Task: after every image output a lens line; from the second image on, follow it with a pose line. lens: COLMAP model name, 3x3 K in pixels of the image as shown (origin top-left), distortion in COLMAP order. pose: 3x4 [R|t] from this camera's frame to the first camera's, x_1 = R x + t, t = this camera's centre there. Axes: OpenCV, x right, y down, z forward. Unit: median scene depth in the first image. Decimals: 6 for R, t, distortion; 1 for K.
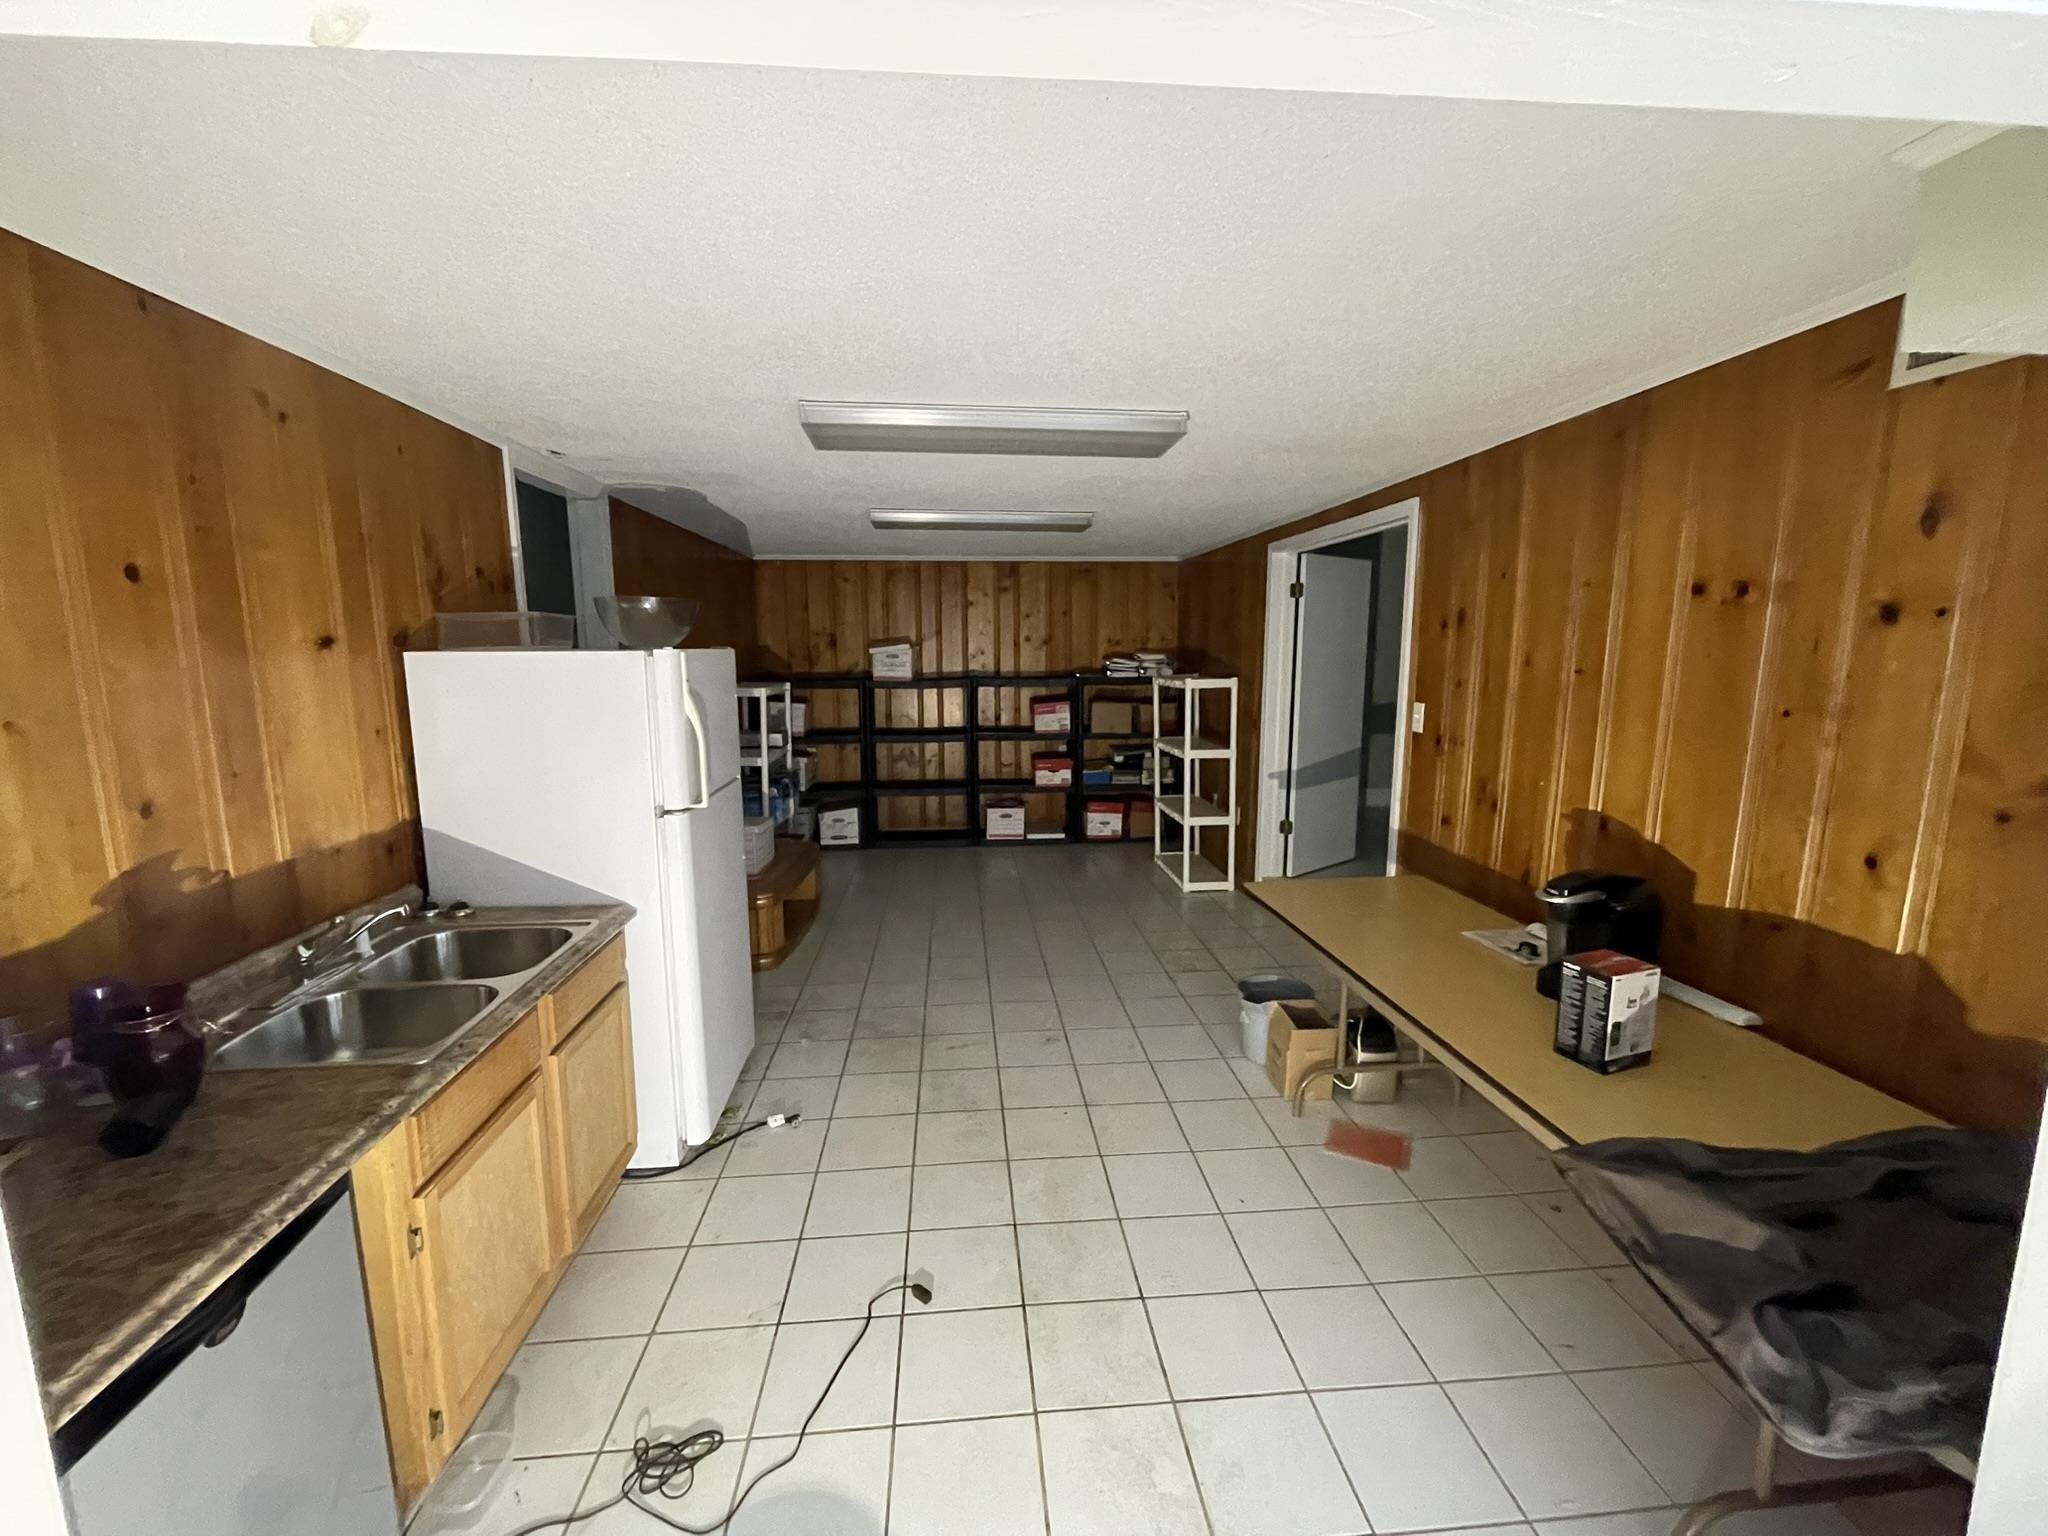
lens RADIAL K [[835.2, 0, 1024.0], [0, 835.2, 768.0], [0, 0, 1]] dist [-0.000214, -0.000029]
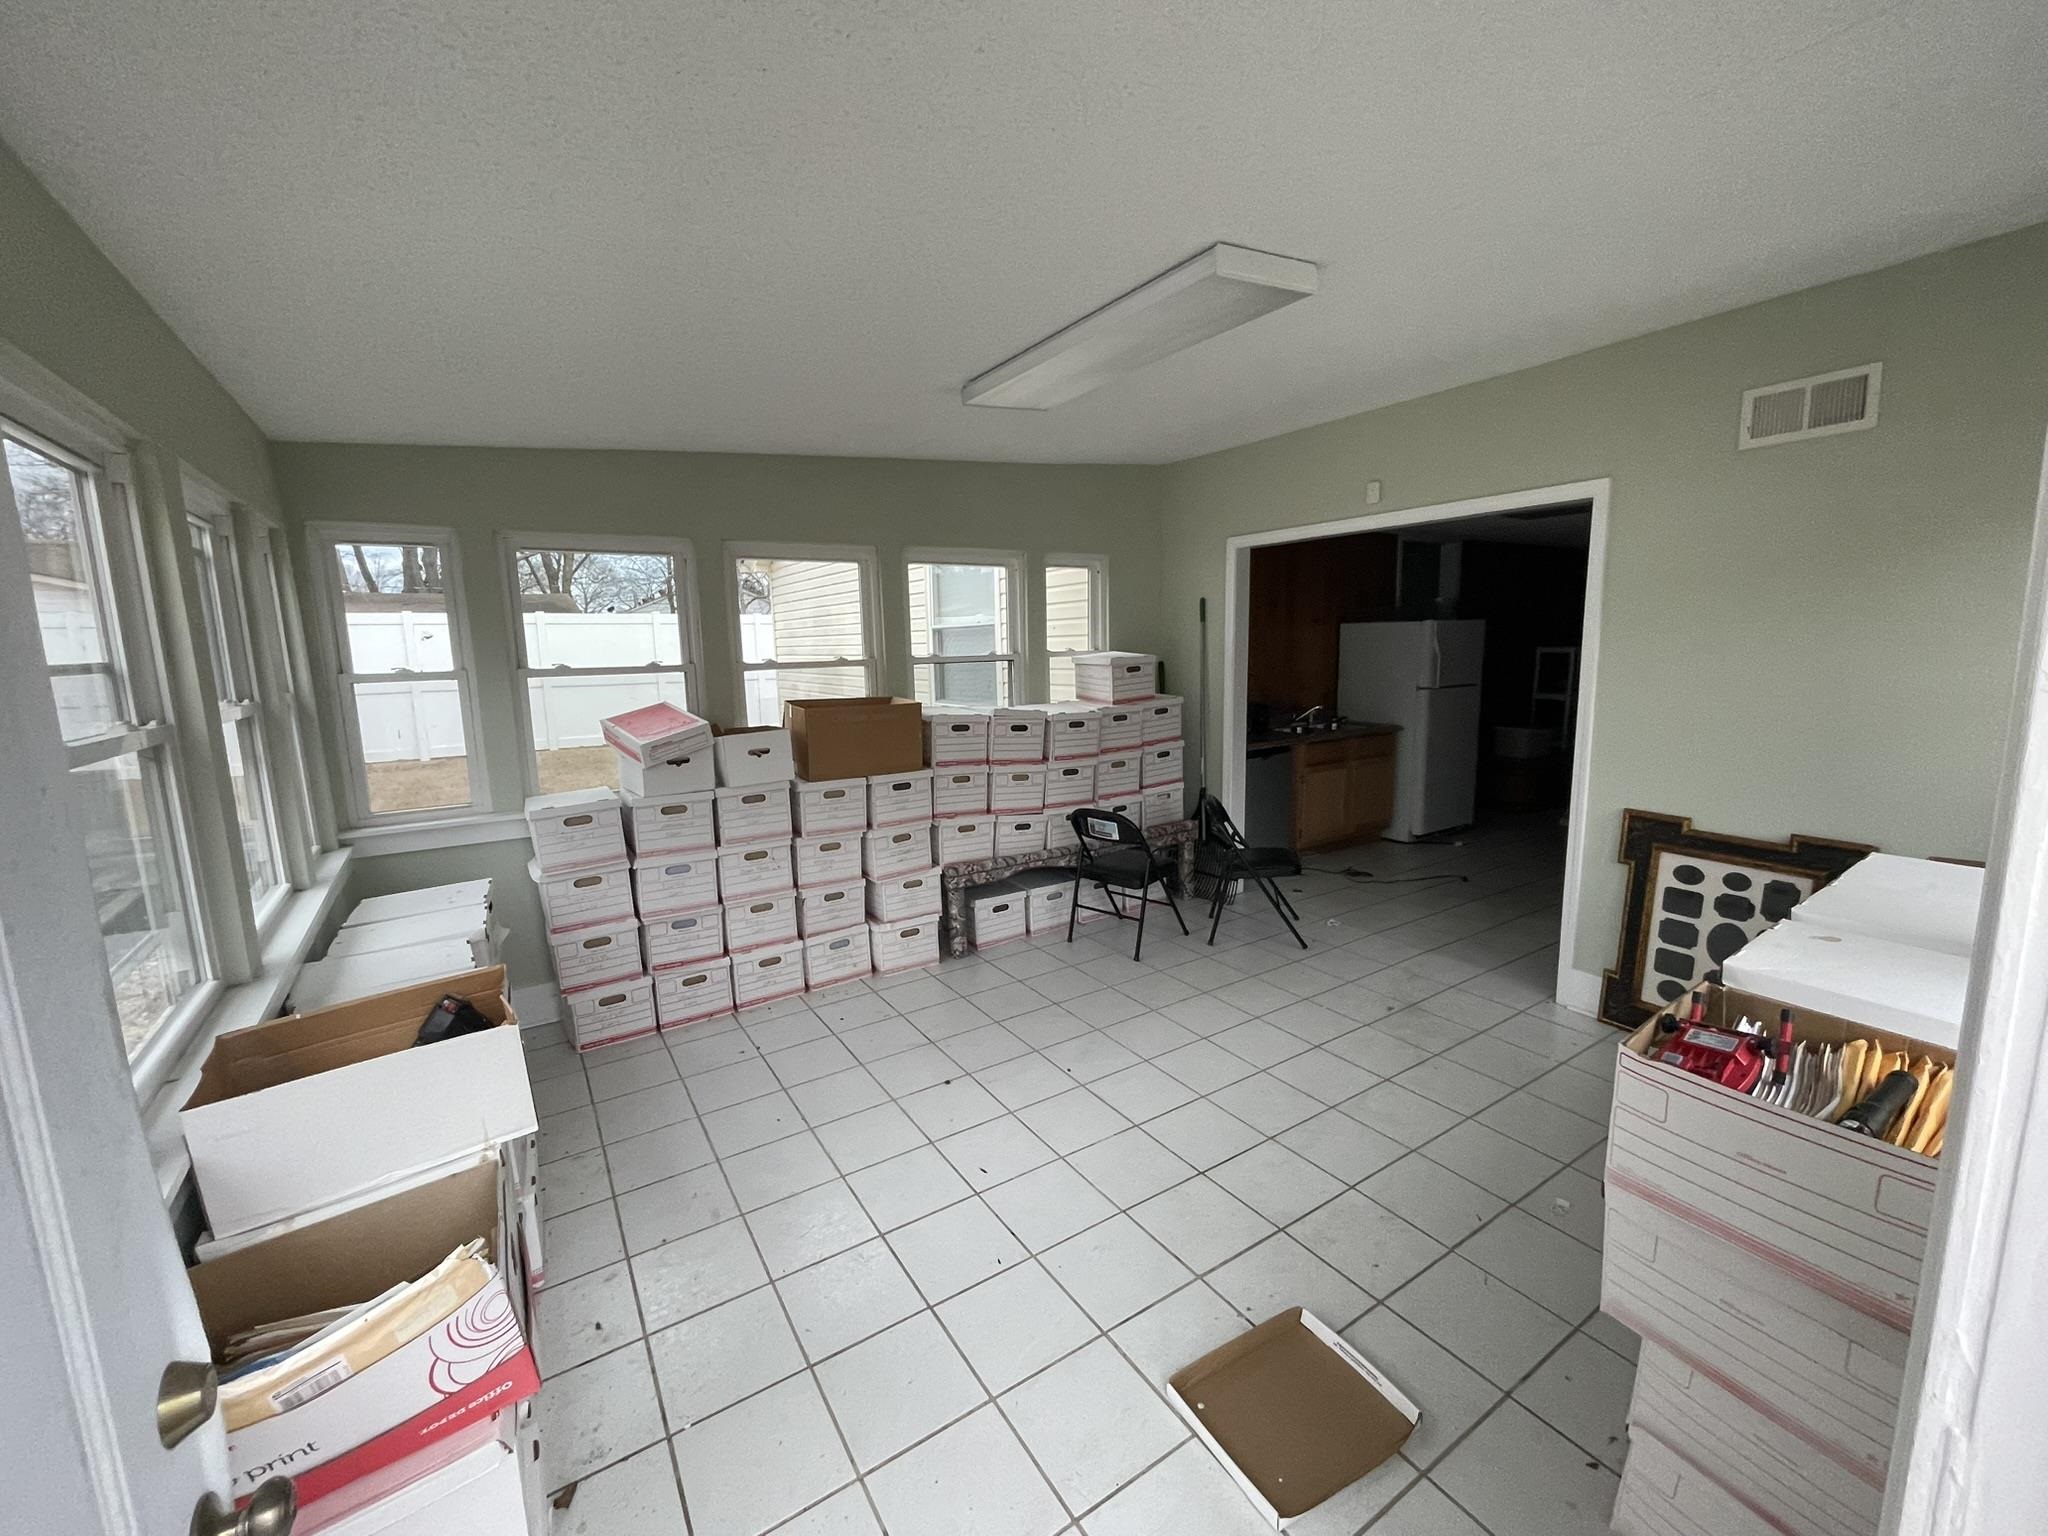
lens RADIAL K [[835.2, 0, 1024.0], [0, 835.2, 768.0], [0, 0, 1]] dist [-0.000214, -0.000029]
pose [[0.459325, 0.131707, -0.878450, 1.210380], [-0.110090, 0.989762, 0.090832, 0.189451], [0.881420, 0.054987, 0.469122, -1.146019]]
